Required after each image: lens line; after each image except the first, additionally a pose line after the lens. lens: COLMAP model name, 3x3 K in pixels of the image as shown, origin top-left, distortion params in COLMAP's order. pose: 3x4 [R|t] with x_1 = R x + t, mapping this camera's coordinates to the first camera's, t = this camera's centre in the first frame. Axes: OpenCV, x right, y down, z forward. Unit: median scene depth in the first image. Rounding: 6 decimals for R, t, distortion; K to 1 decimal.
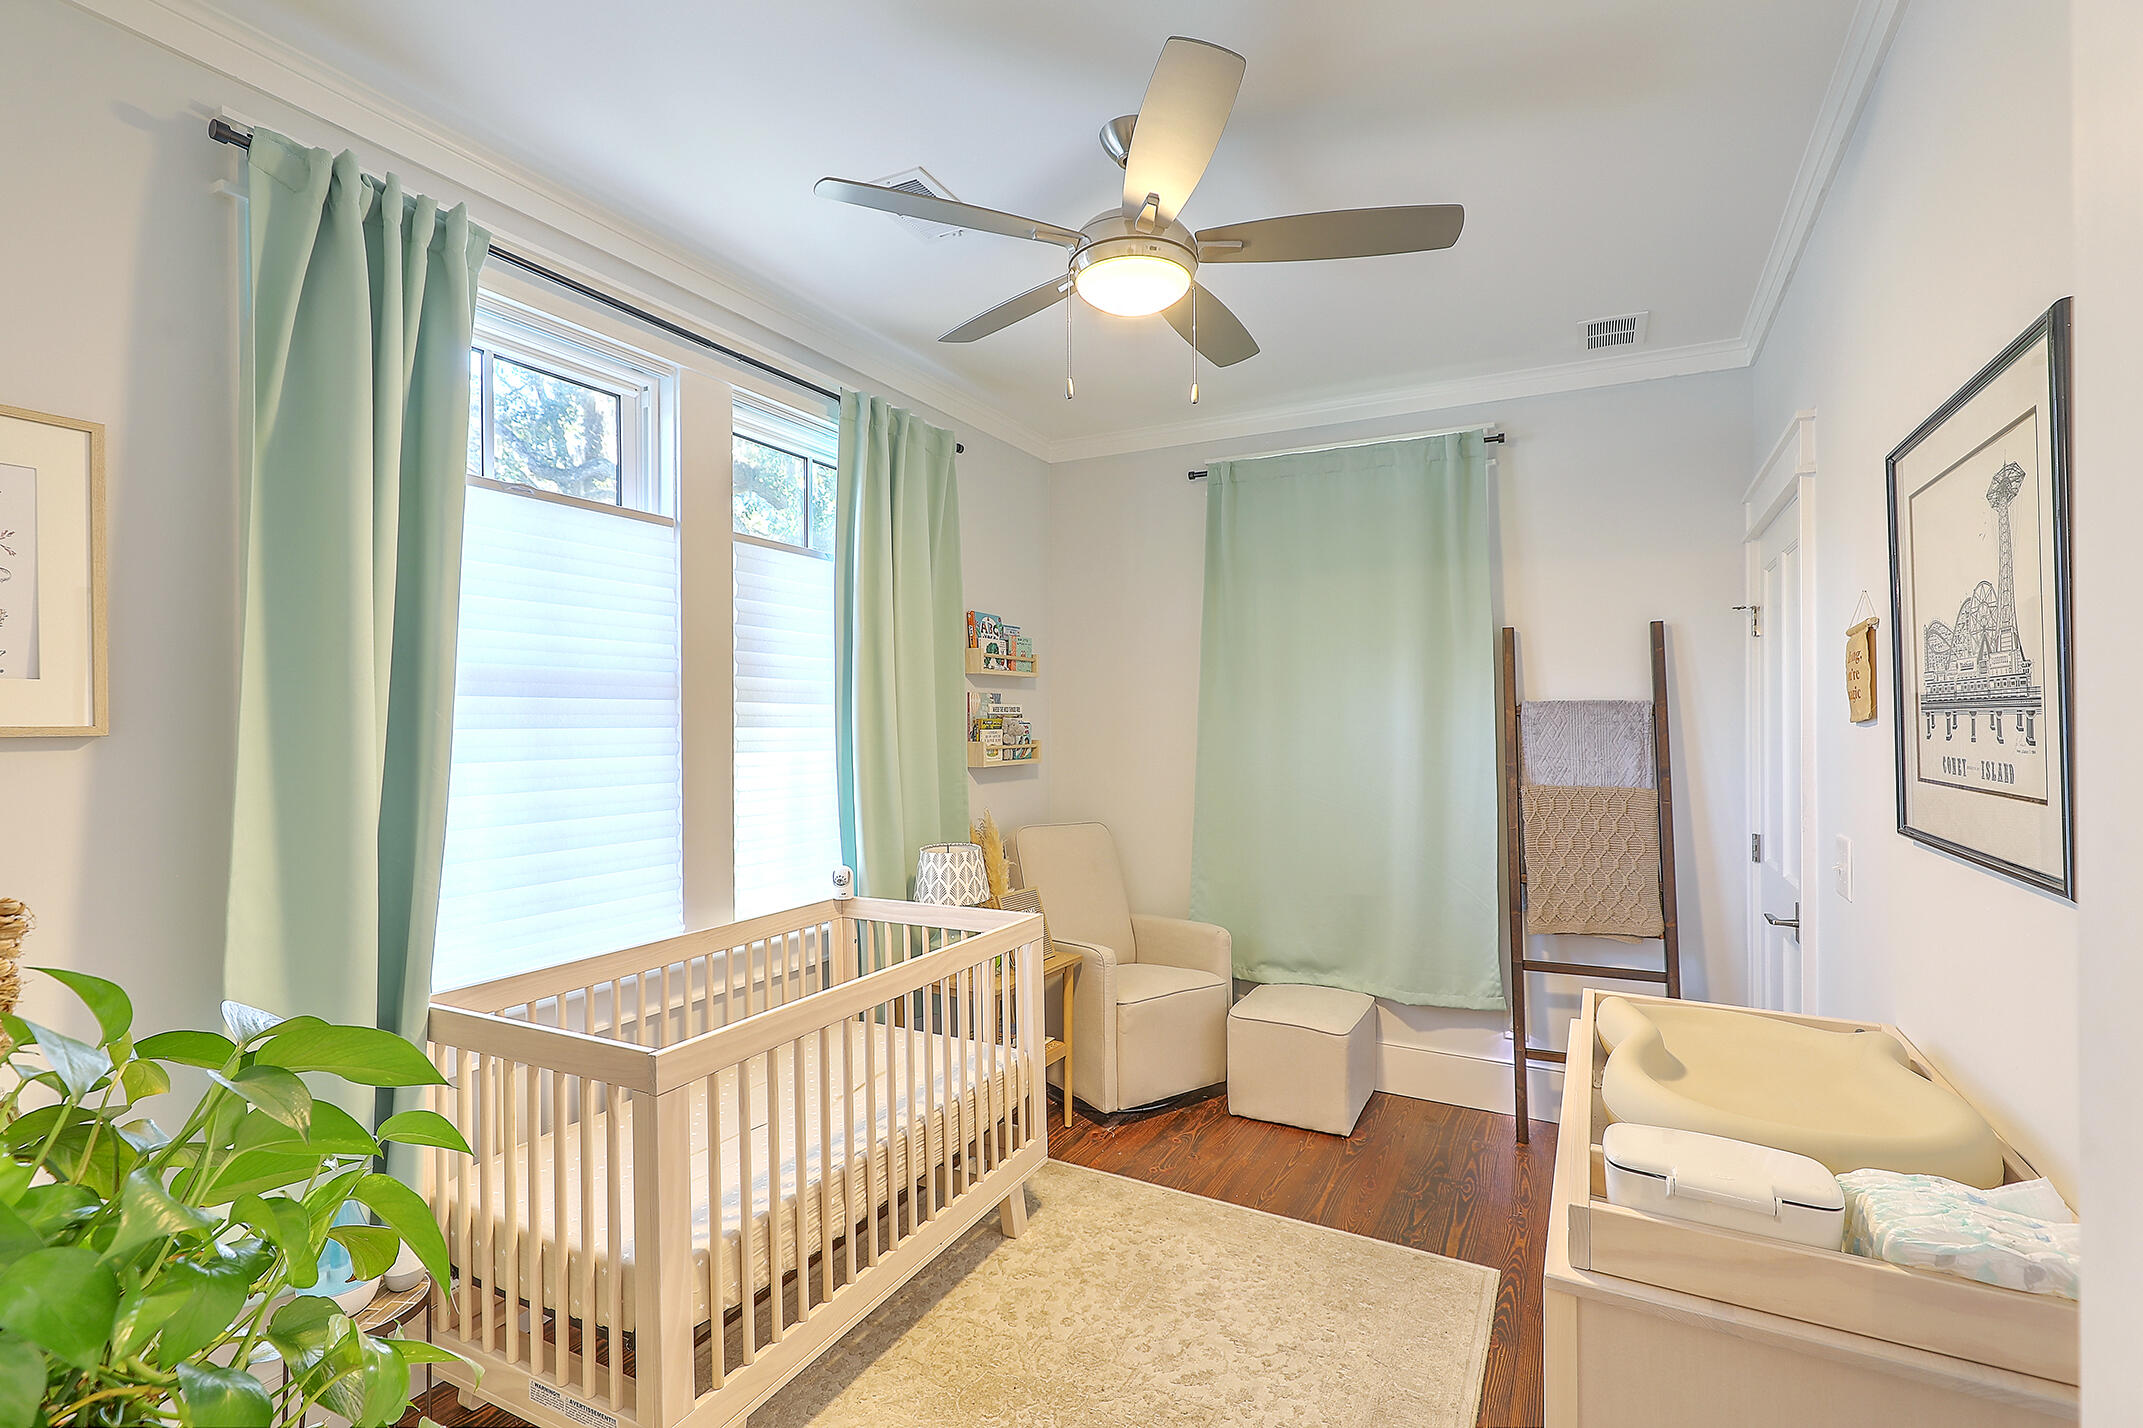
lens RADIAL K [[973.6, 0, 1078.2], [0, 973.6, 697.8], [0, 0, 1]] dist [0.001742, -0.000159]
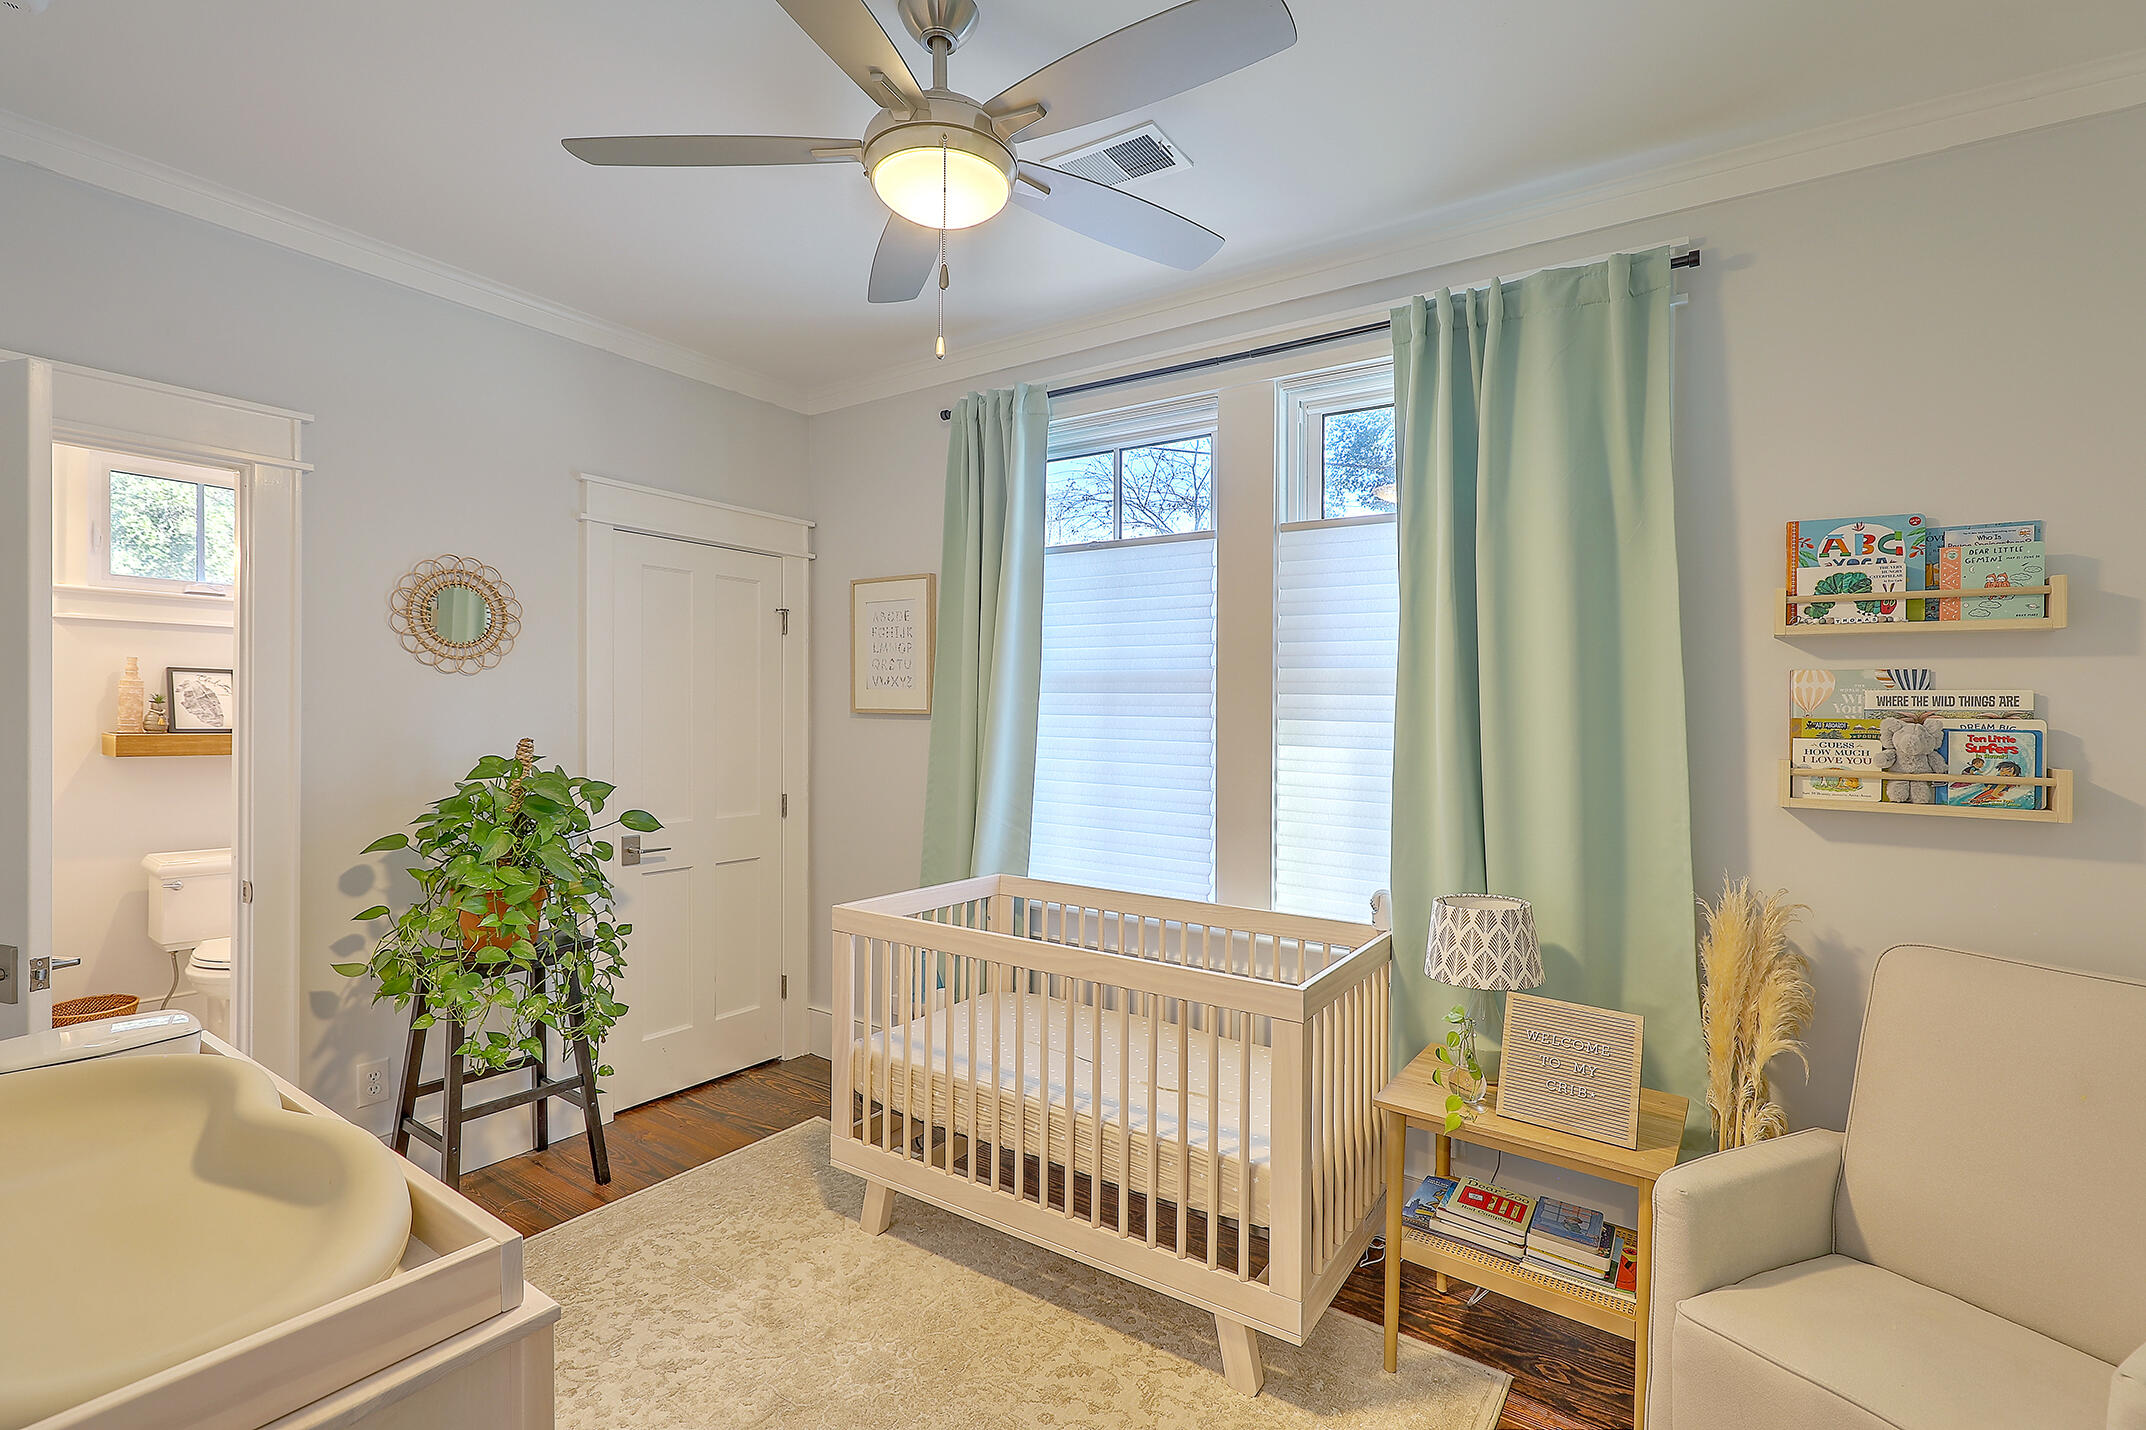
lens RADIAL K [[975.0, 0, 1078.6], [0, 975.0, 724.7], [0, 0, 1]] dist [0.001742, -0.000159]
pose [[-0.114388, 0.009322, -0.993392, 0.605913], [0.003190, 0.999954, 0.009017, 0.023764], [0.993431, -0.002137, -0.114413, 0.830558]]
